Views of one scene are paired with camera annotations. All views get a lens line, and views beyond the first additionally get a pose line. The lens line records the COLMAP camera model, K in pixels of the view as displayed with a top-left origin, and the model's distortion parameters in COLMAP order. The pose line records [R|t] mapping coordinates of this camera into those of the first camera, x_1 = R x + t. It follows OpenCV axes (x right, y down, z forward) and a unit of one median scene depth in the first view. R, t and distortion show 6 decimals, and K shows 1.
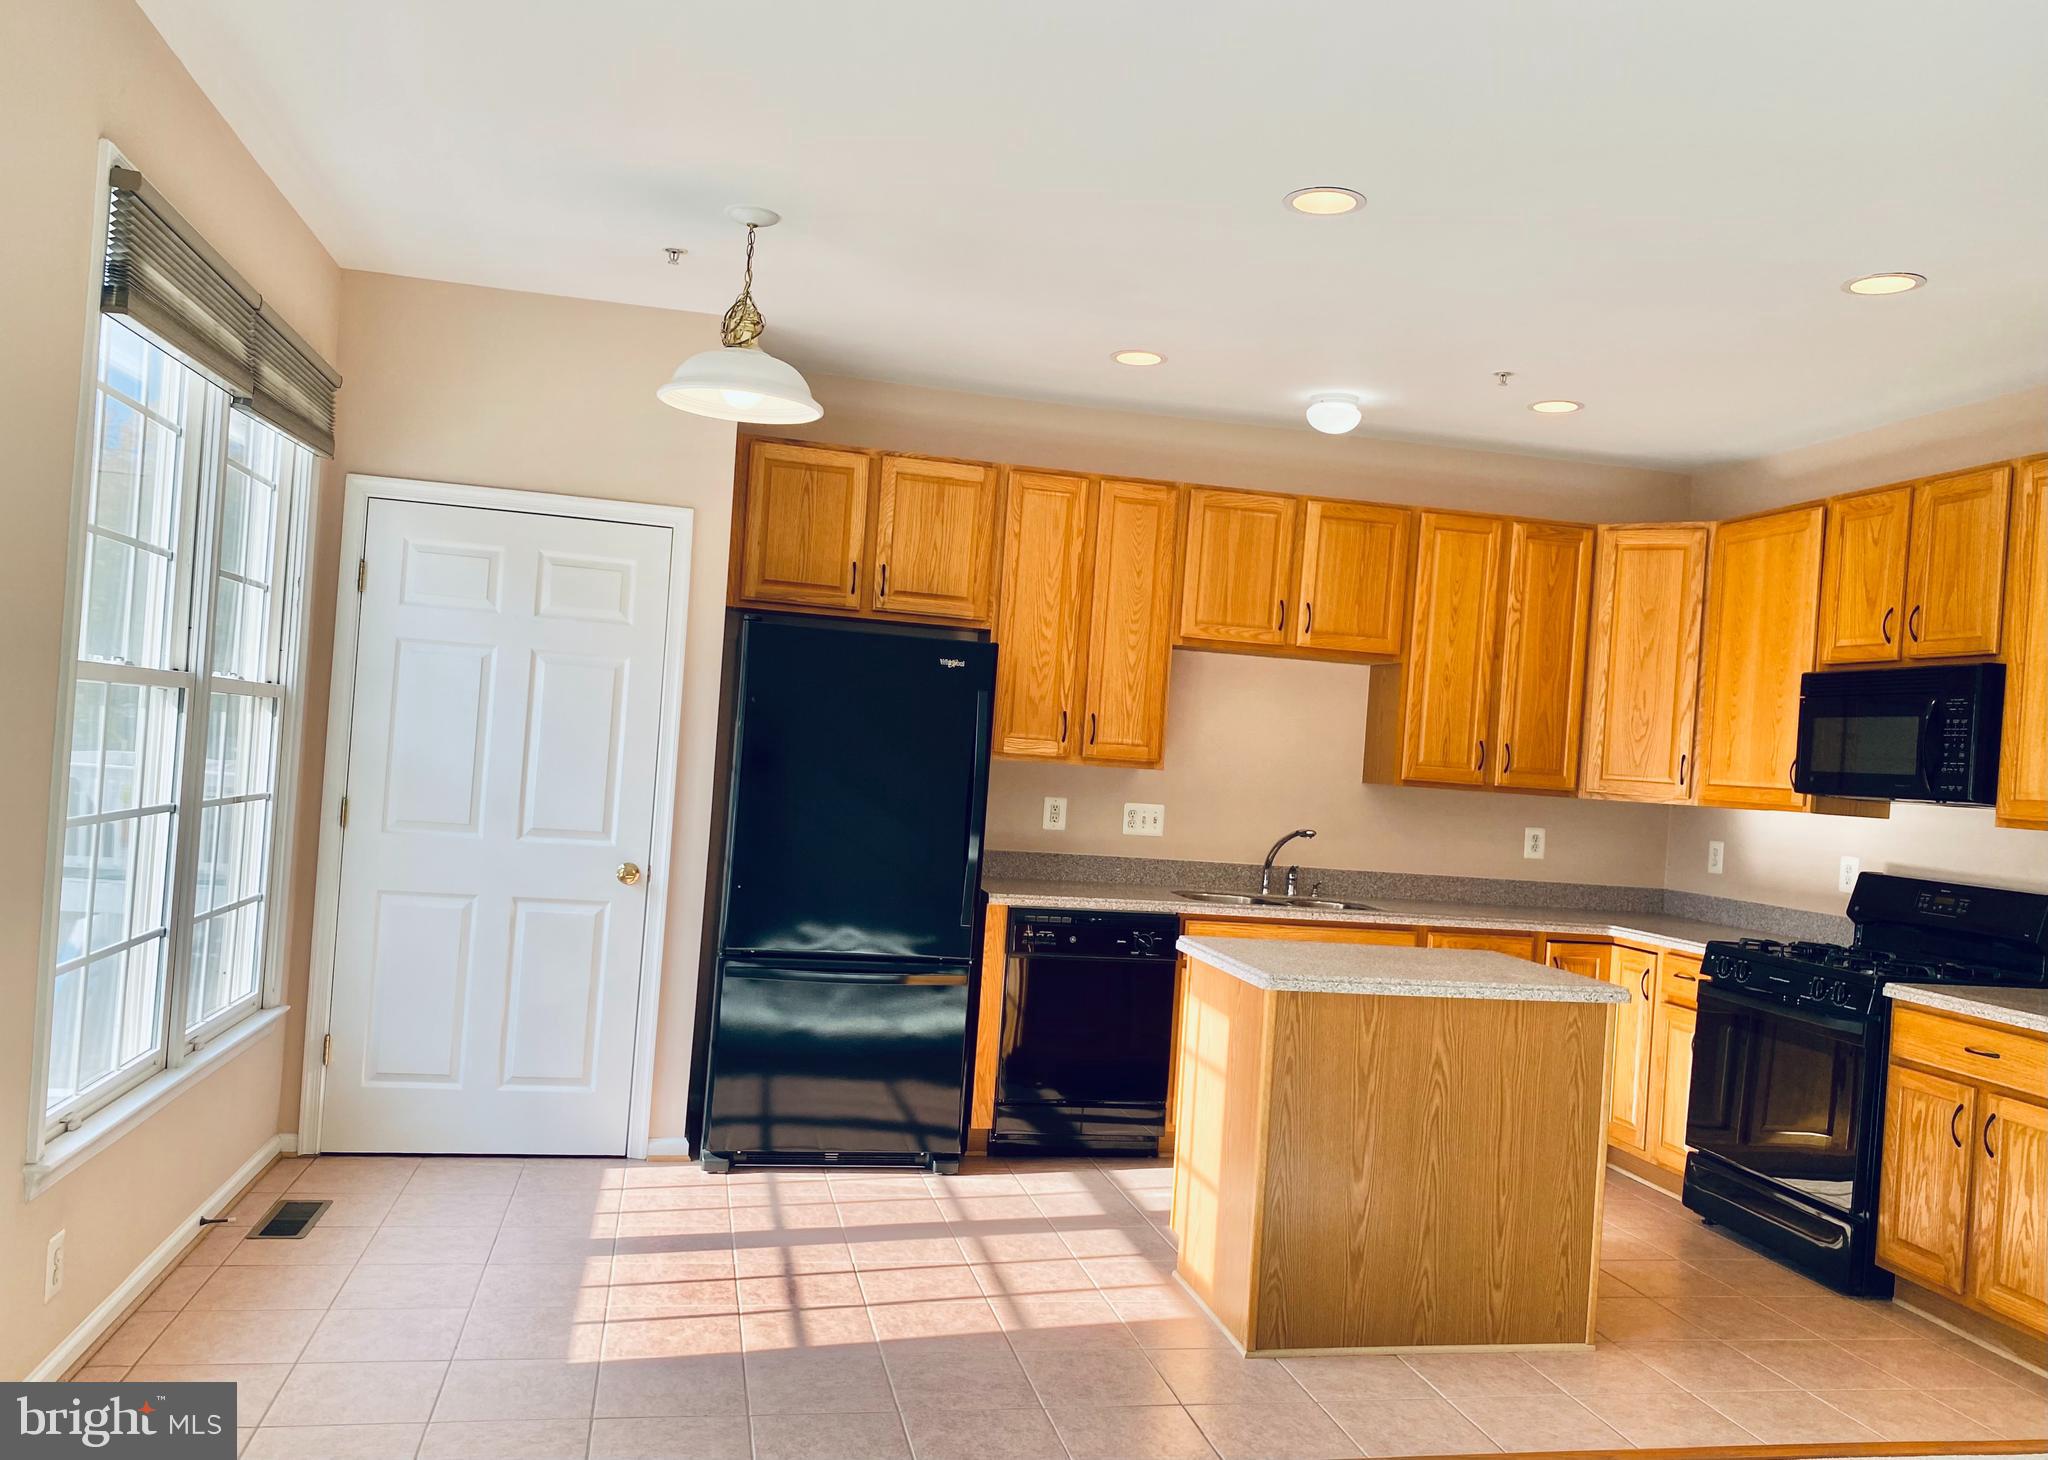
lens RADIAL K [[1553.6, 0, 1011.6], [0, 1553.6, 749.3], [0, 0, 1]] dist [0.020528, -0.027310]
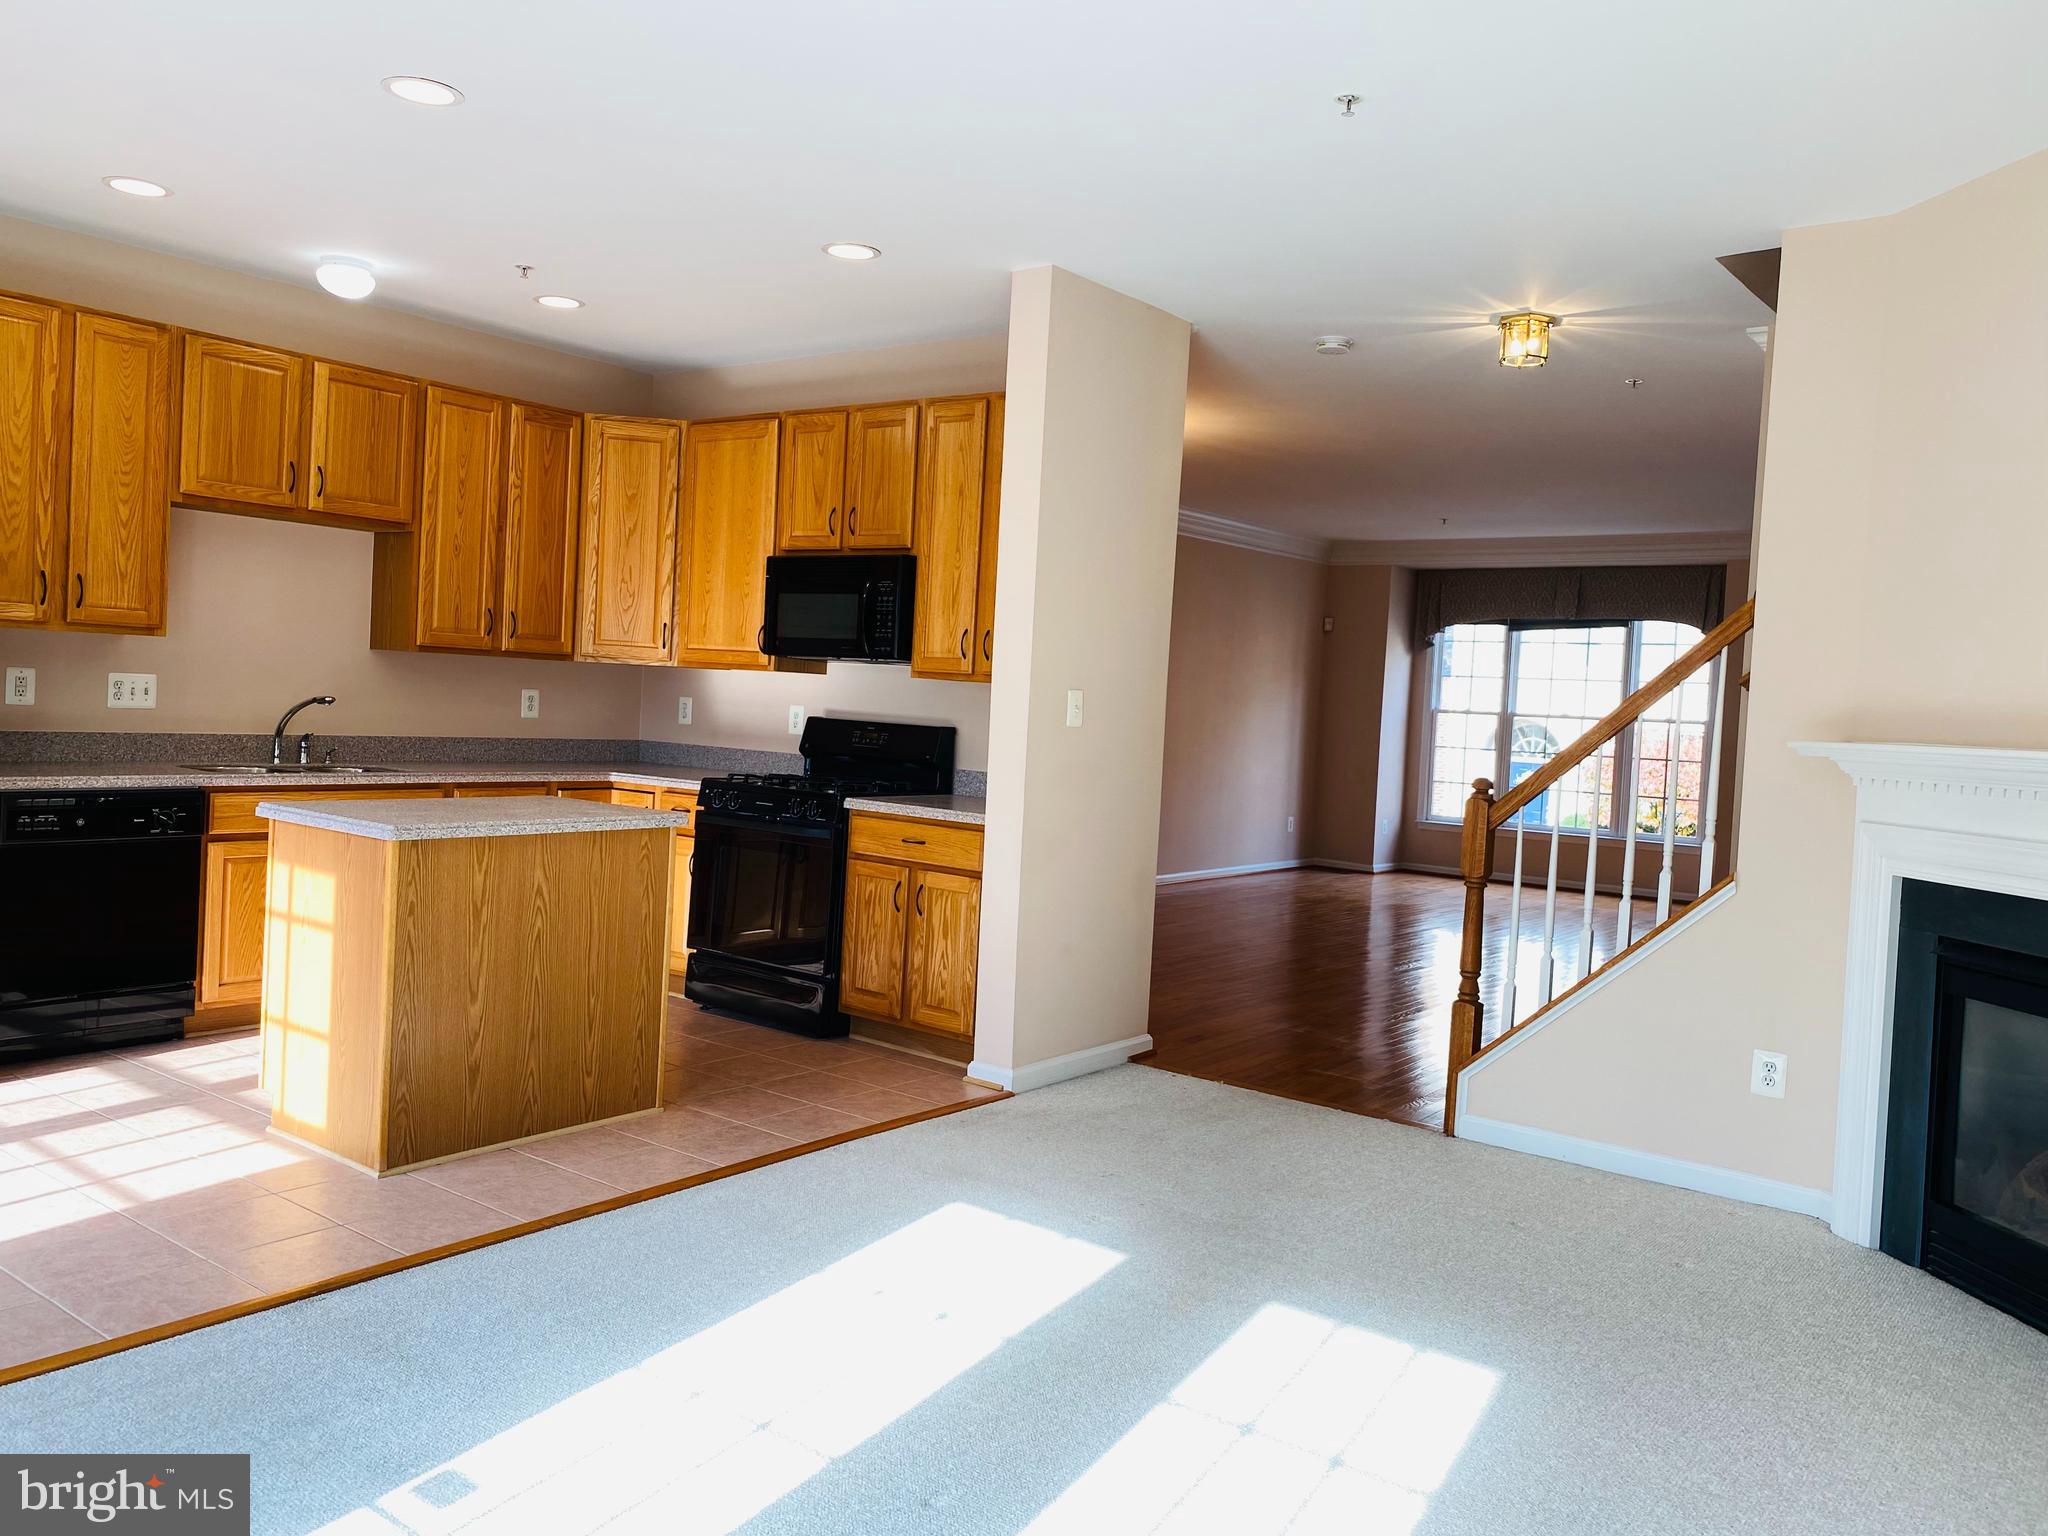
lens RADIAL K [[1594.3, 0, 1022.9], [0, 1594.3, 751.1], [0, 0, 1]] dist [0.049498, -0.016286]
pose [[0.756106, -0.049635, 0.652565, -0.168180], [-0.005171, 0.996636, 0.081796, 0.000070], [-0.654429, -0.065221, 0.753305, -0.087147]]
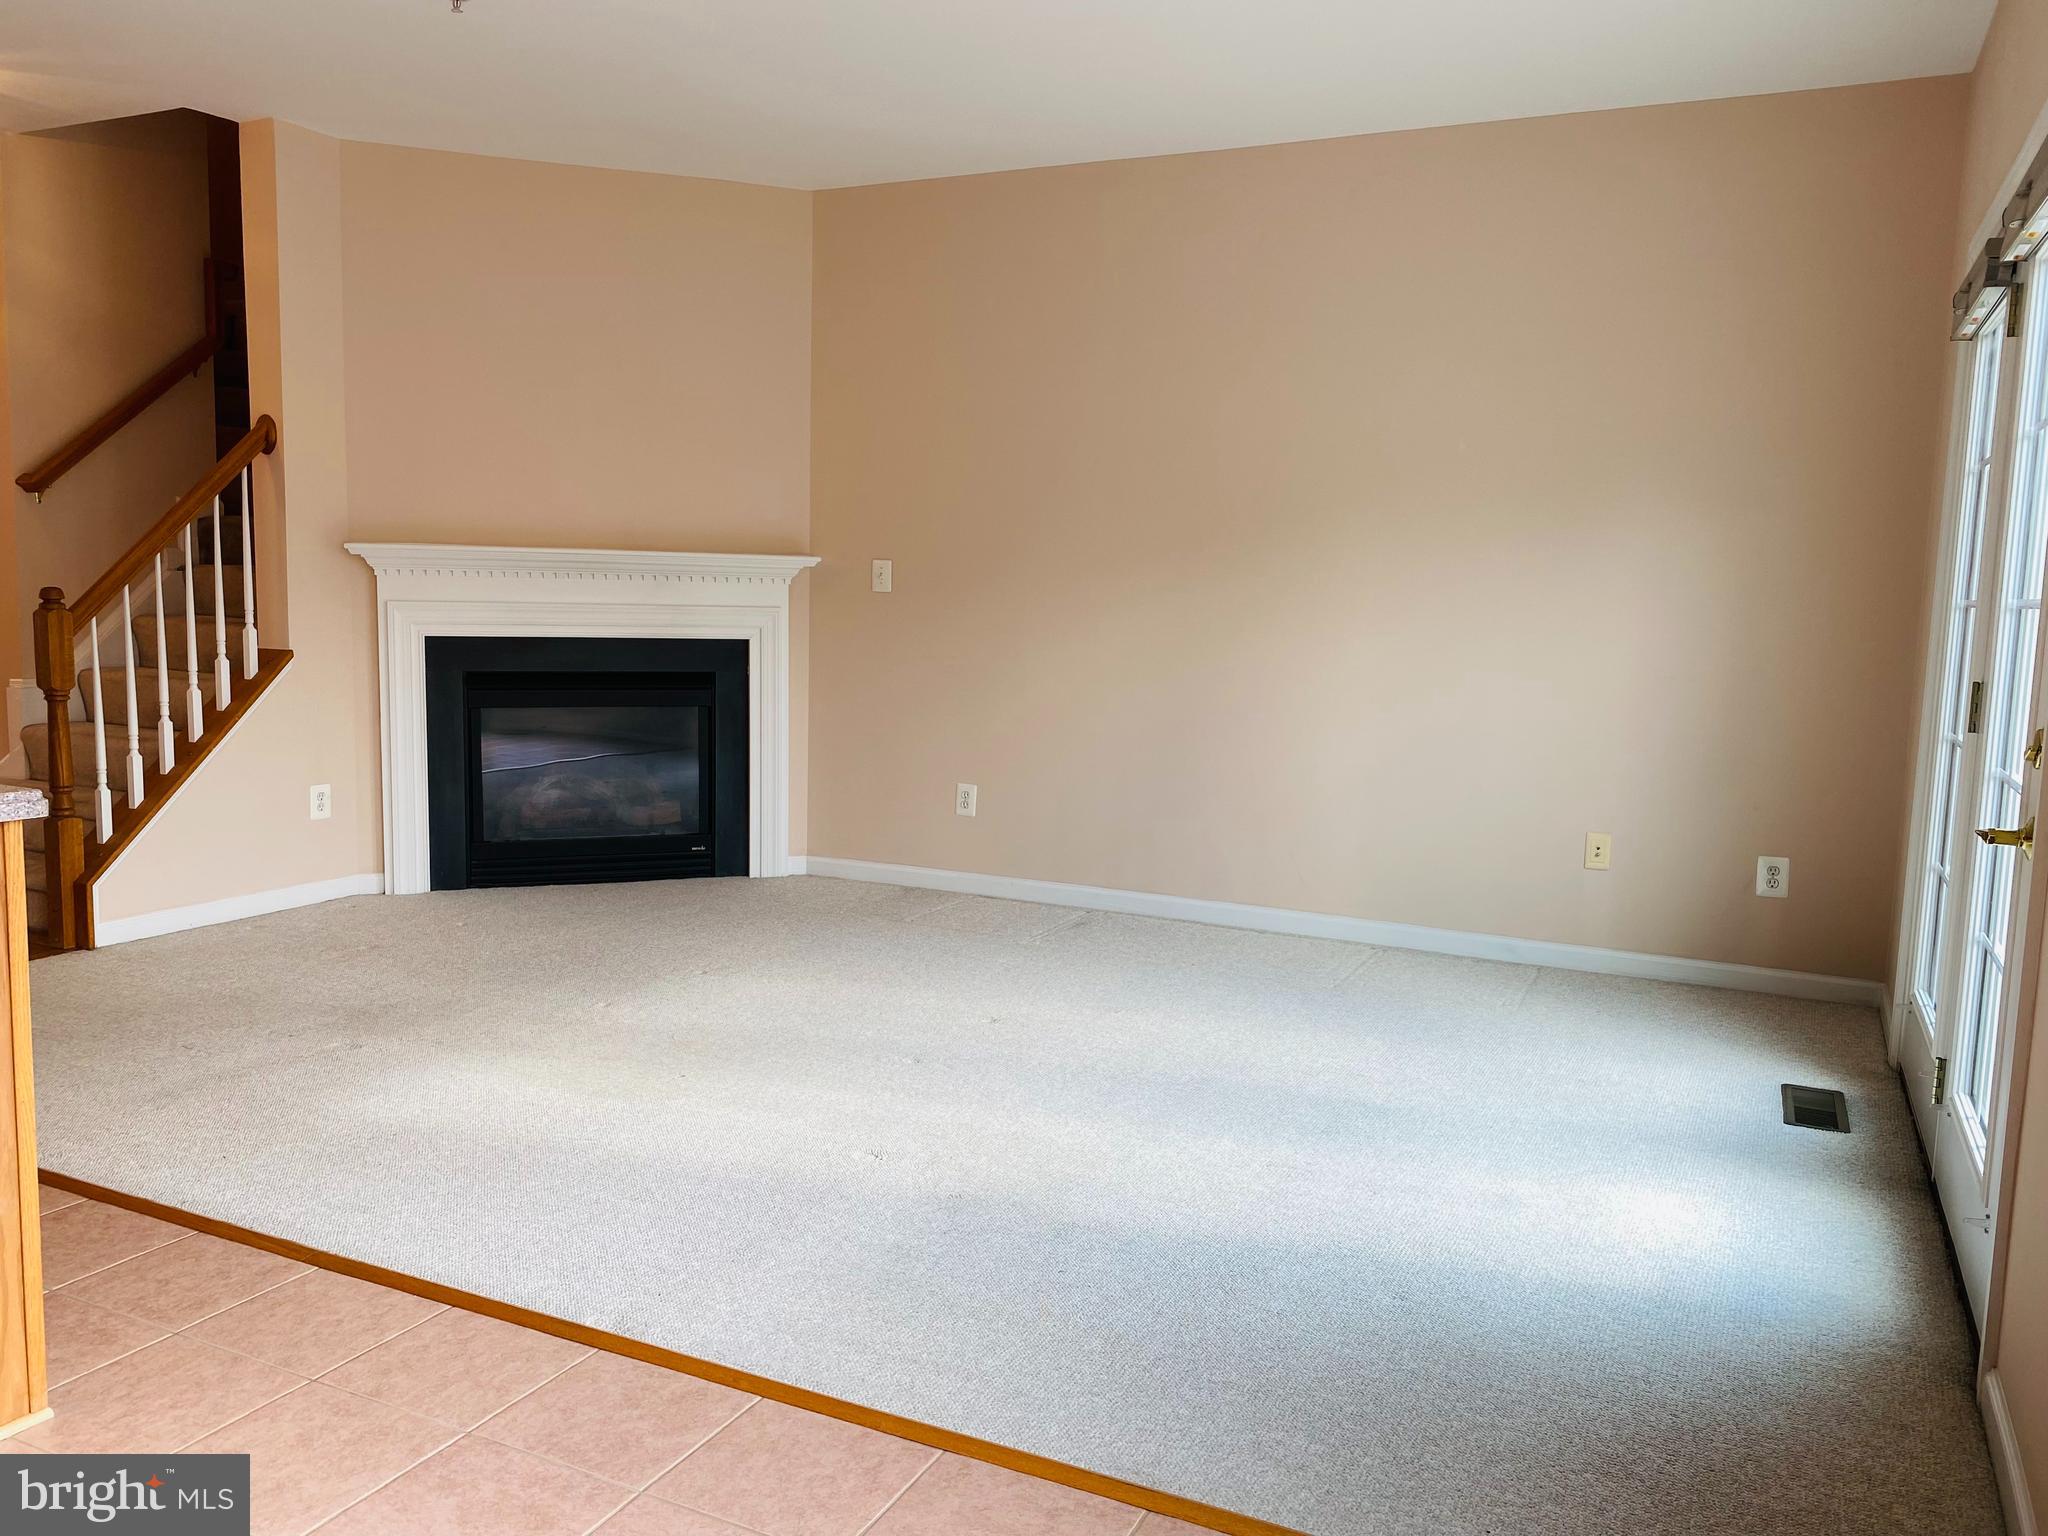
lens RADIAL K [[1594.3, 0, 964.7], [0, 1594.3, 770.4], [0, 0, 1]] dist [0.049498, -0.016286]
pose [[-0.776112, -0.154044, 0.611491, -0.350779], [-0.075163, 0.985389, 0.152837, 0.015491], [-0.626100, 0.072657, -0.776350, 0.928503]]
